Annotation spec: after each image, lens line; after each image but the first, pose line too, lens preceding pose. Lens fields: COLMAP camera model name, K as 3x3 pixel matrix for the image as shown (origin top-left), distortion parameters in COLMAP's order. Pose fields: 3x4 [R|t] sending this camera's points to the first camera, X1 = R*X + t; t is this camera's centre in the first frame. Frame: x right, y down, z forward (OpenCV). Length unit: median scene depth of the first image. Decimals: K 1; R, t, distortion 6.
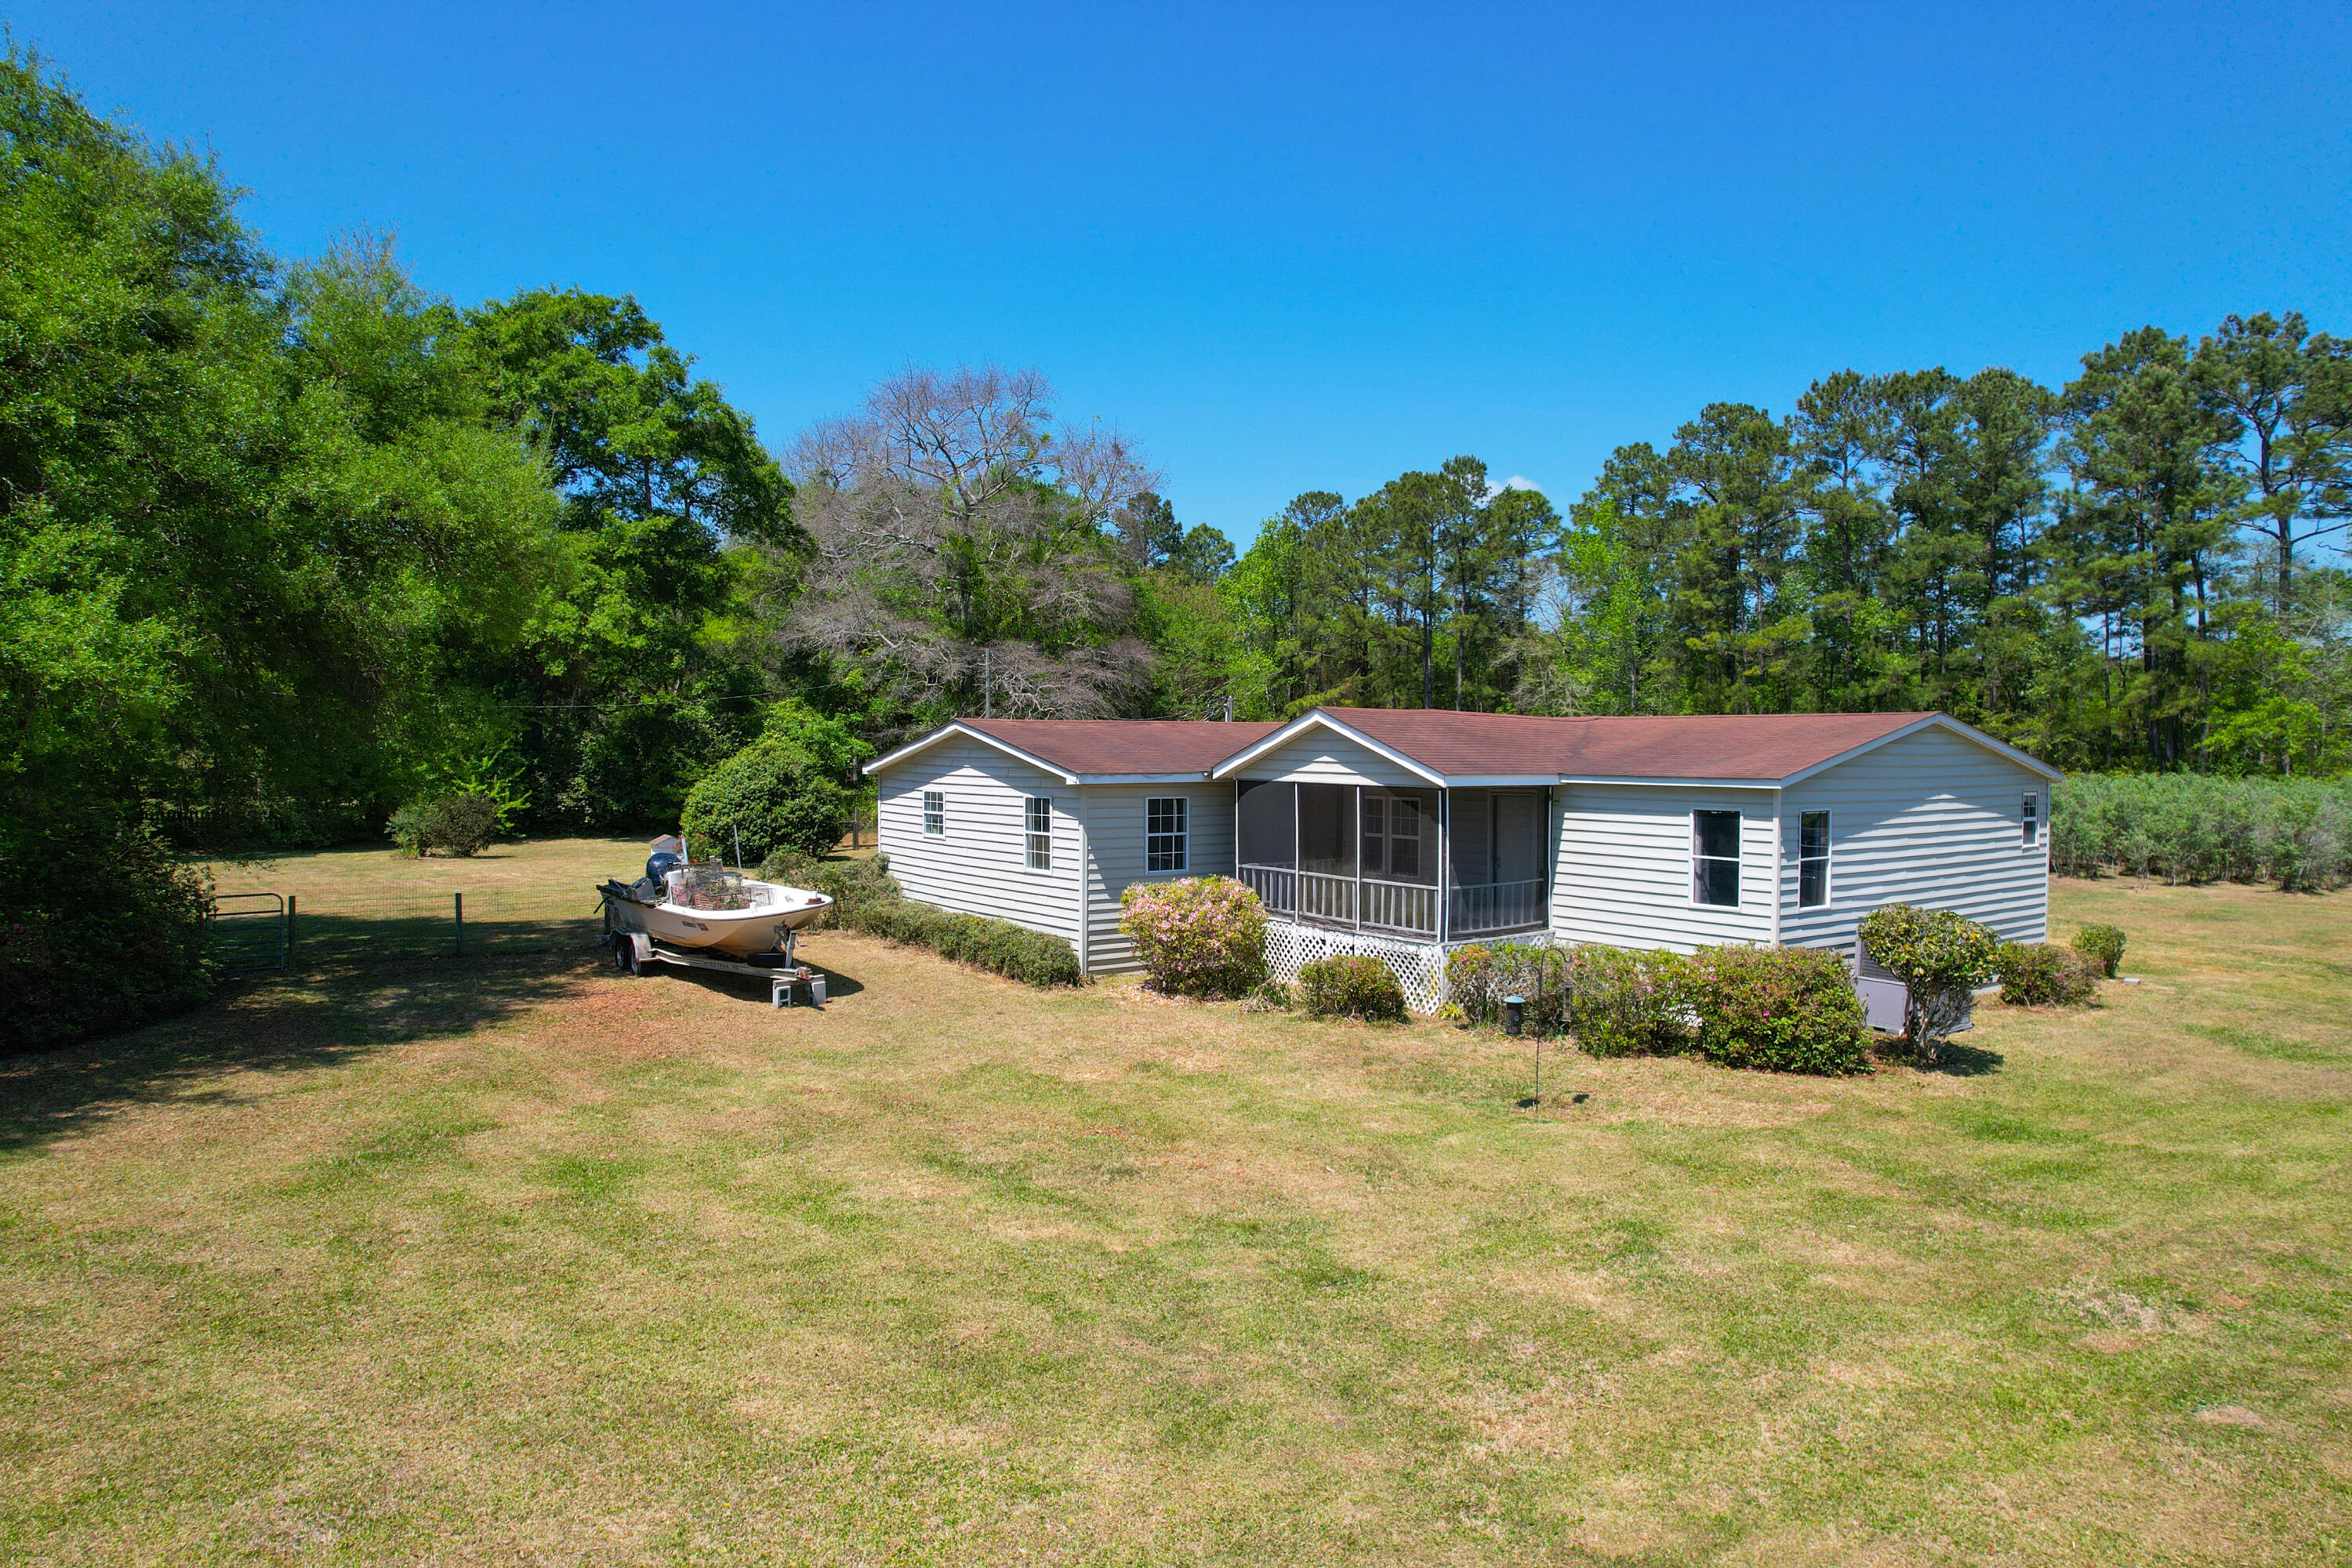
lens RADIAL K [[1500.8, 0, 1181.2], [0, 1500.8, 781.5], [0, 0, 1]] dist [-0.088488, 0.075966]
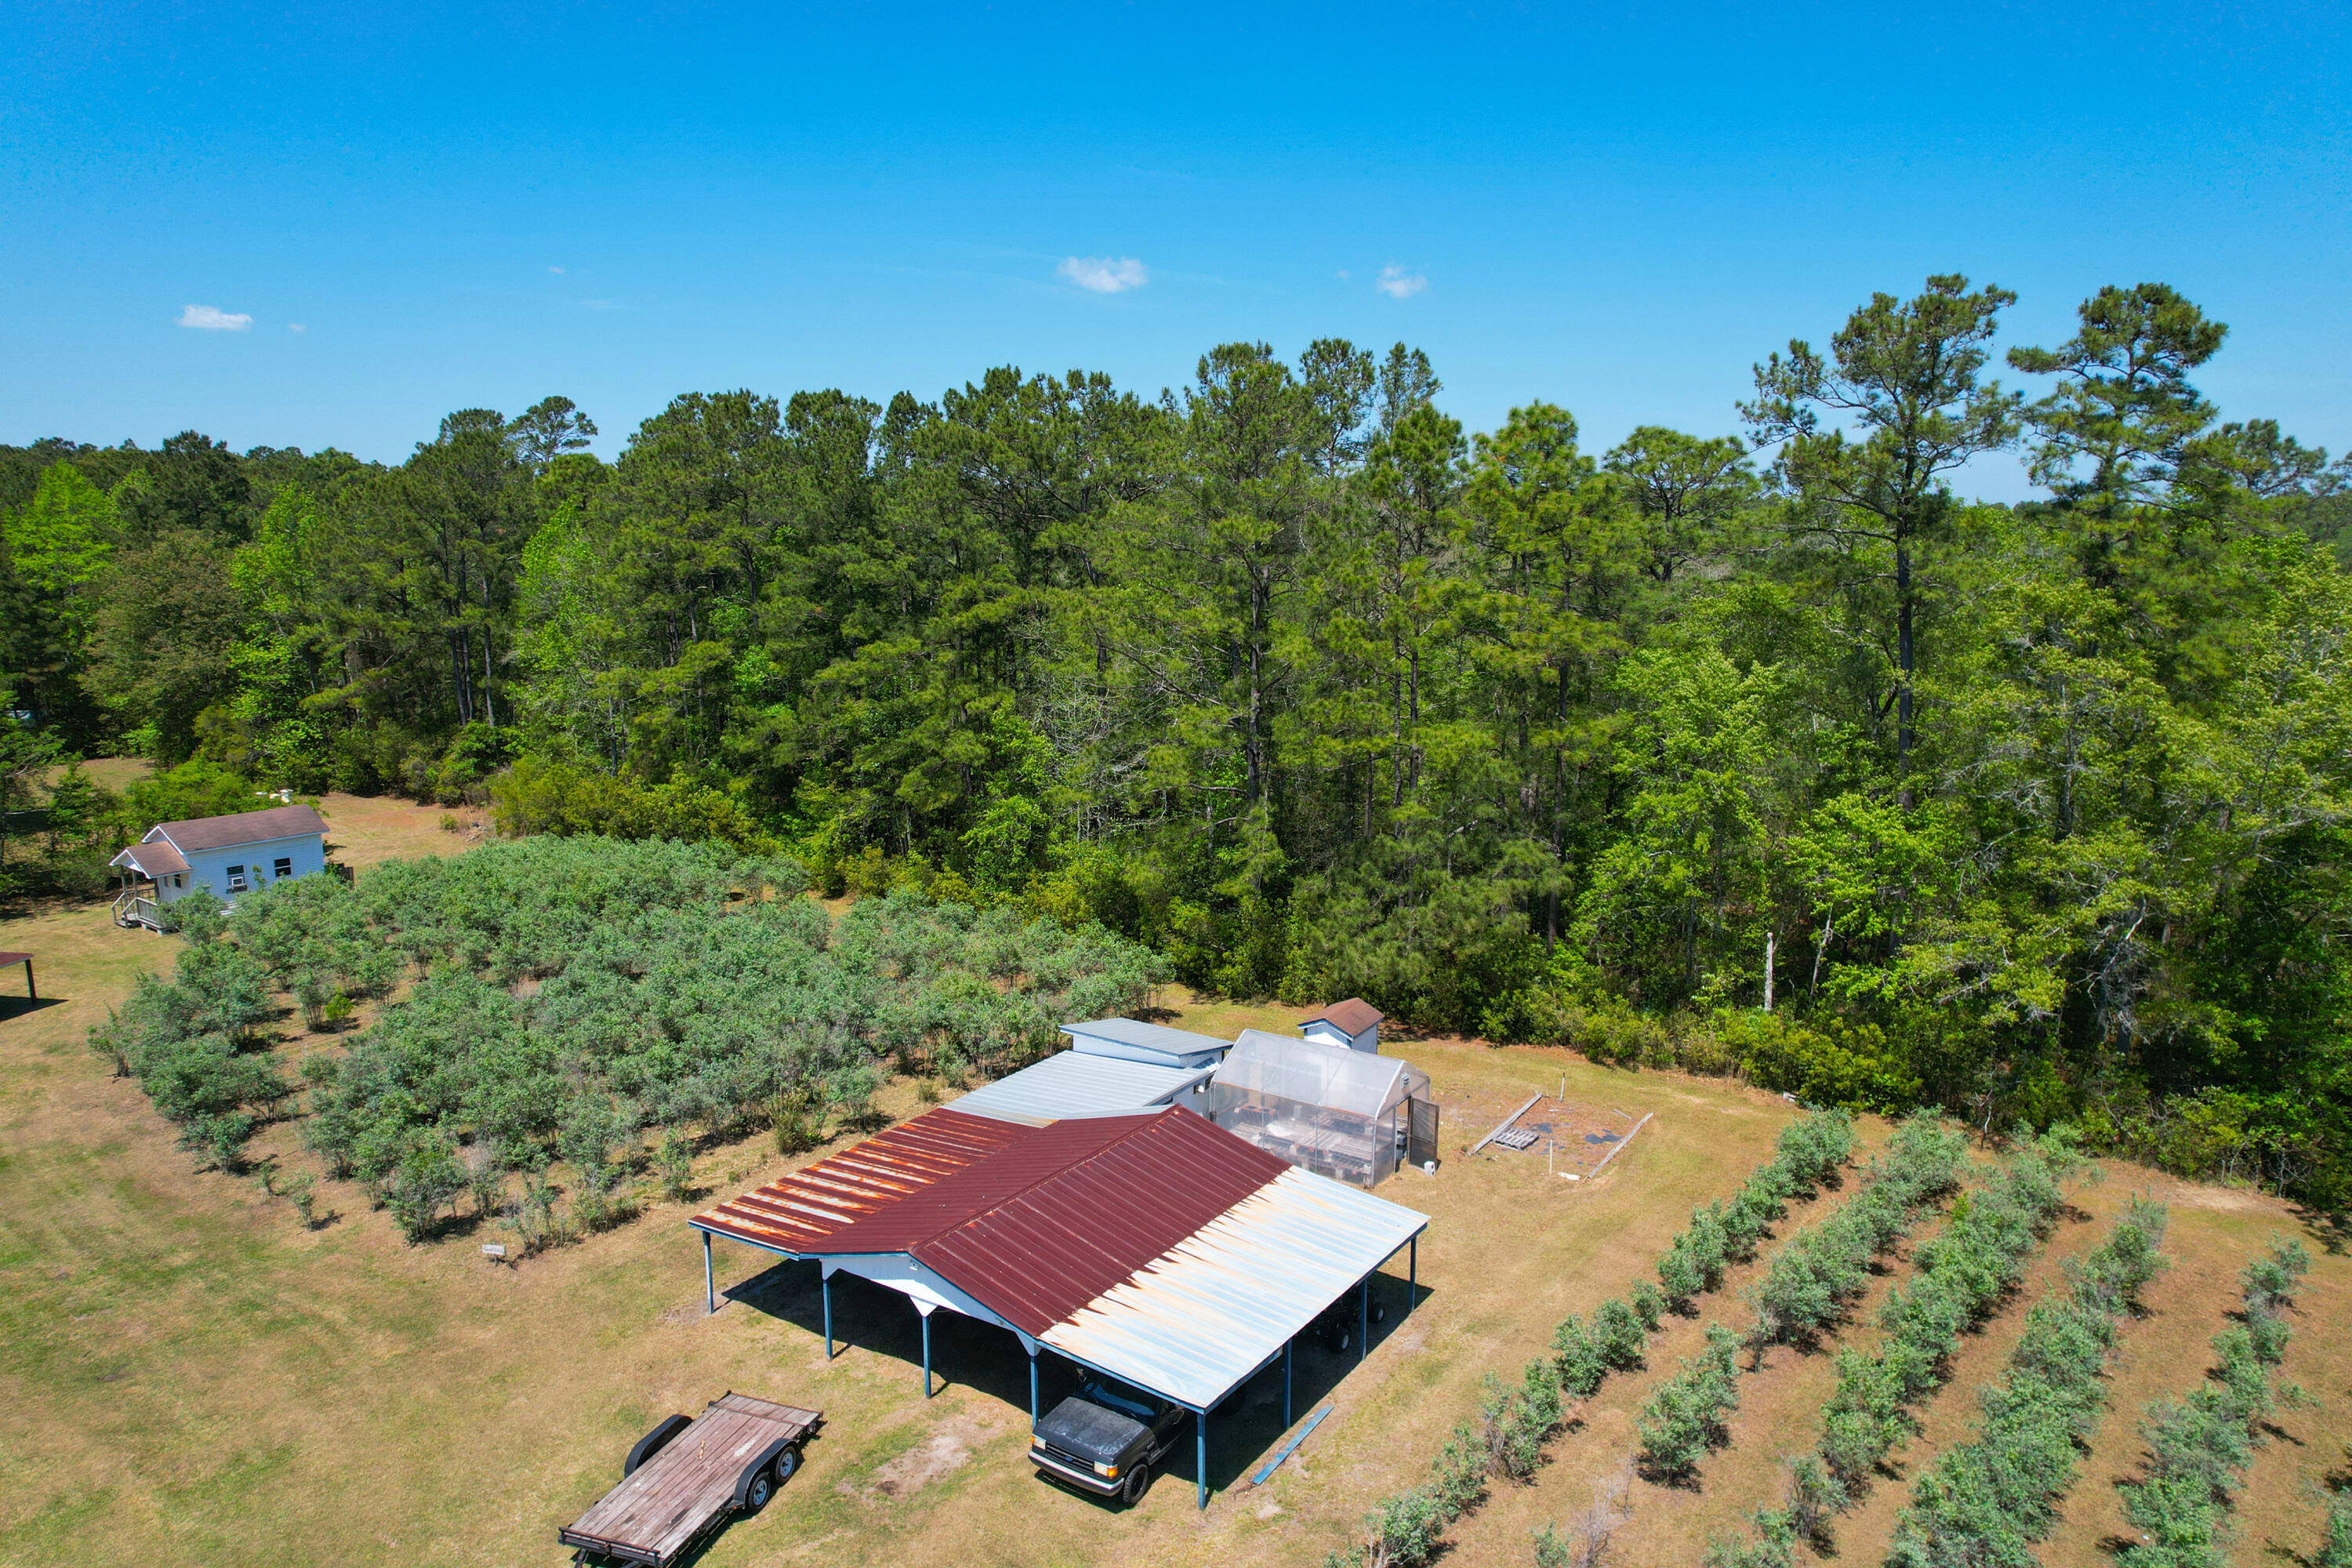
lens RADIAL K [[1504.9, 0, 1180.1], [0, 1504.9, 786.6], [0, 0, 1]] dist [-0.077232, 0.071584]
pose [[0.964959, -0.045547, 0.258416, 0.375791], [0.007399, 0.989151, 0.146713, -0.134911], [-0.262295, -0.139661, 0.954828, -0.008797]]
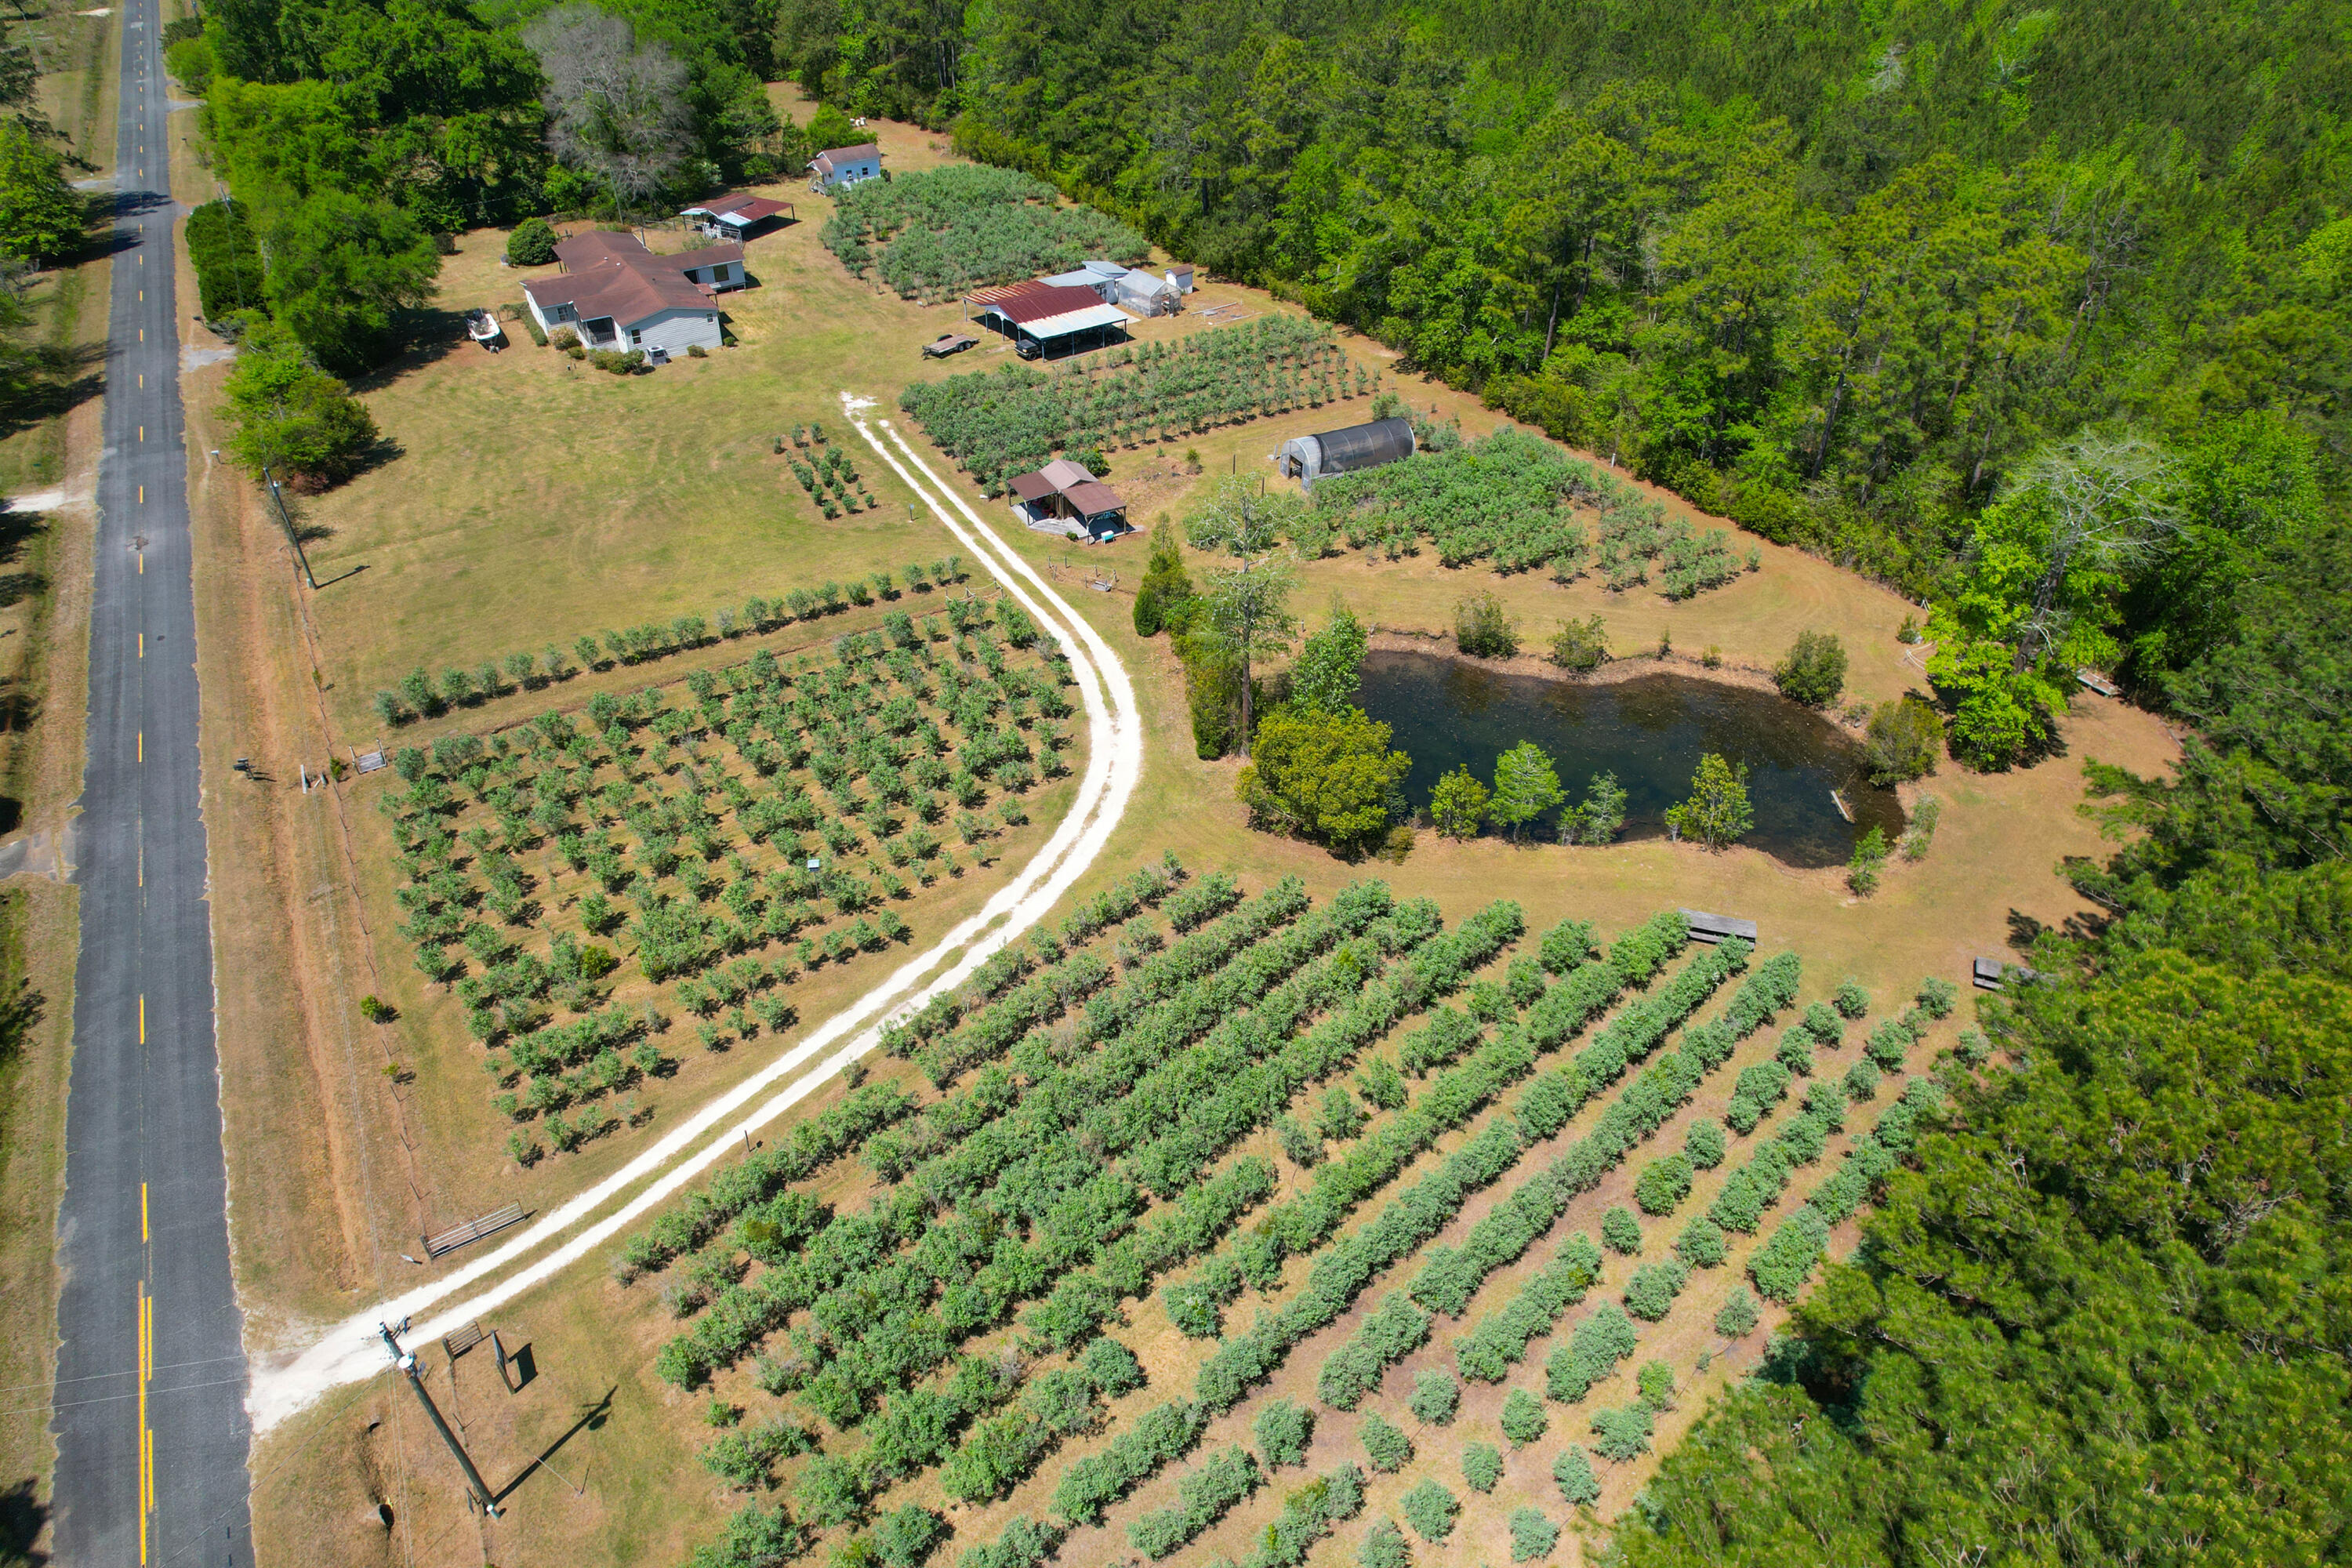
lens RADIAL K [[1512.4, 0, 1209.3], [0, 1512.4, 776.4], [0, 0, 1]] dist [-0.056605, 0.005020]
pose [[0.997566, 0.045238, -0.053071, 0.673944], [-0.006195, 0.815518, 0.578699, -0.434391], [0.069459, -0.576961, 0.813813, -1.044520]]
